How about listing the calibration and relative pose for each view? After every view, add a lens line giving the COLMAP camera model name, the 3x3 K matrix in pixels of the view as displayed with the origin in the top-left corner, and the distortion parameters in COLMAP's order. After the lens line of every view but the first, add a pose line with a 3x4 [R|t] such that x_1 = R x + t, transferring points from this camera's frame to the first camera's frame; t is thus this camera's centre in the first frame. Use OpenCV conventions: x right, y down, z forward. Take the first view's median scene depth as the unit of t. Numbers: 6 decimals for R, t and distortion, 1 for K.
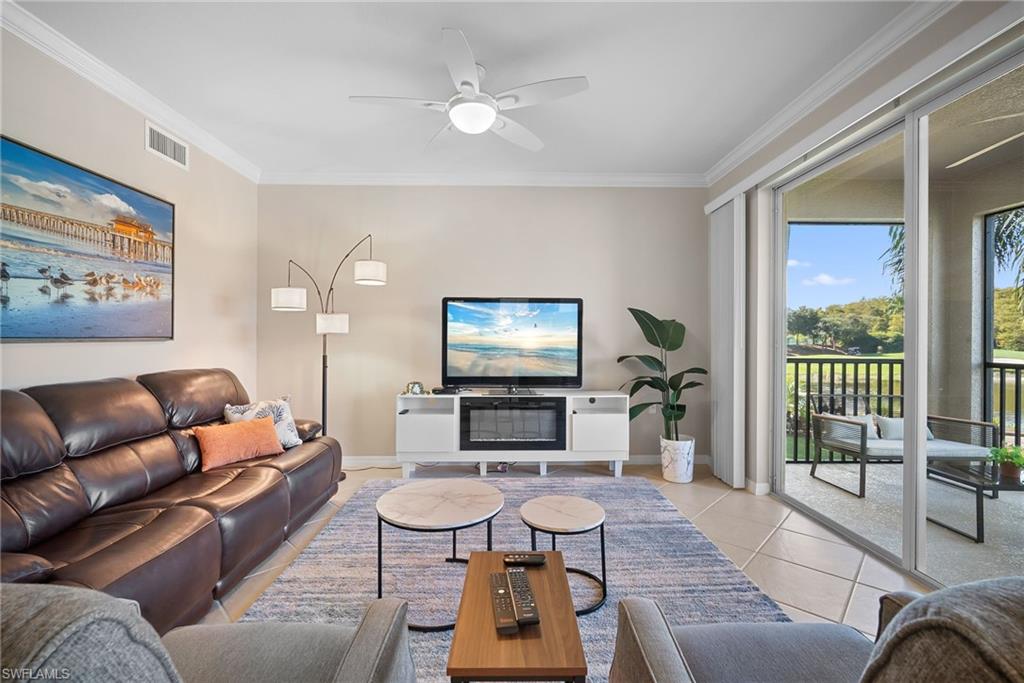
lens RADIAL K [[448.7, 0, 514.5], [0, 448.7, 336.5], [0, 0, 1]] dist [-0.014385, 0.004379]
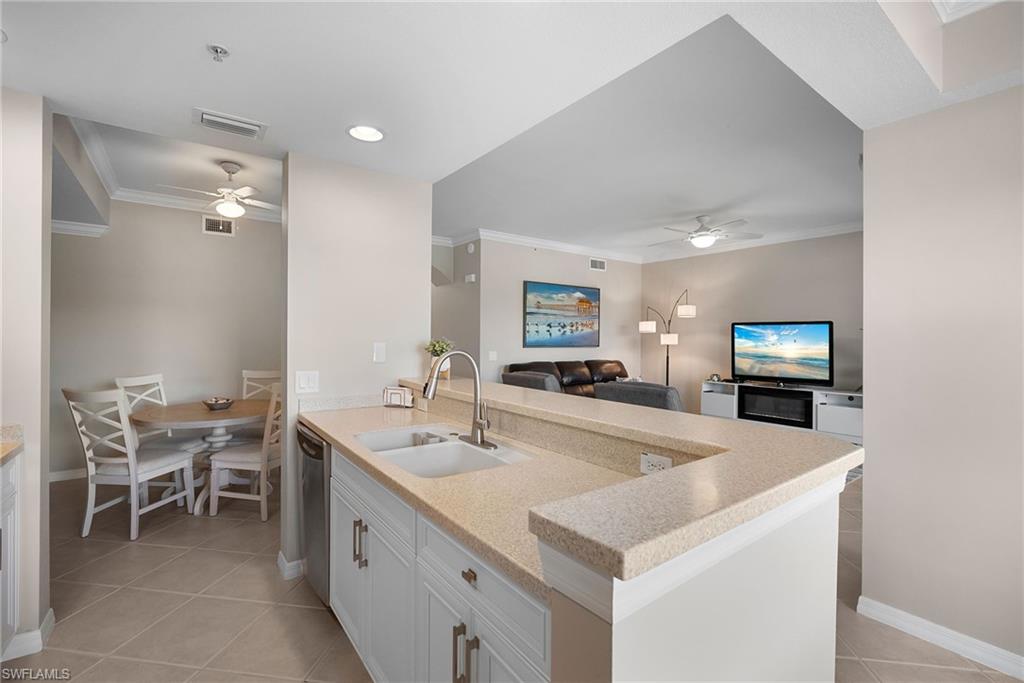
lens RADIAL K [[448.7, 0, 513.1], [0, 448.7, 336.4], [0, 0, 1]] dist [-0.014385, 0.004379]
pose [[0.583512, 0.001182, -0.812104, 0.733817], [-0.007505, 0.999964, -0.003937, -0.028792], [0.812070, 0.008392, 0.583500, -0.615193]]
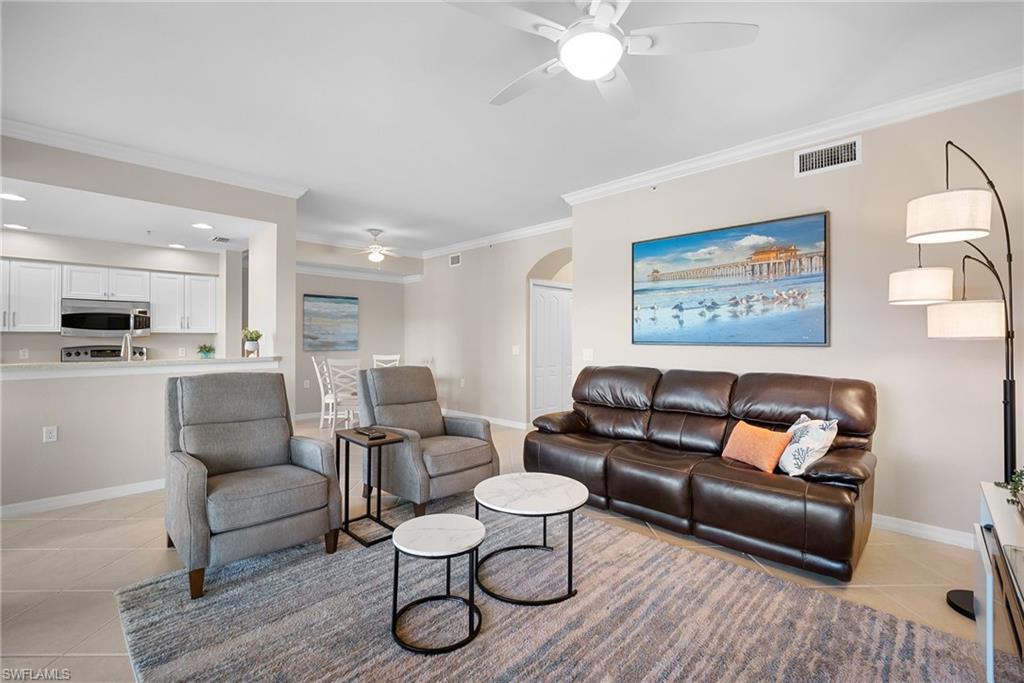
lens RADIAL K [[448.7, 0, 508.9], [0, 448.7, 332.7], [0, 0, 1]] dist [-0.014385, 0.004379]
pose [[-0.712393, -0.012047, -0.701677, 0.379374], [-0.003266, 0.999899, -0.013851, -0.005525], [0.701773, -0.007576, -0.712361, 1.011331]]
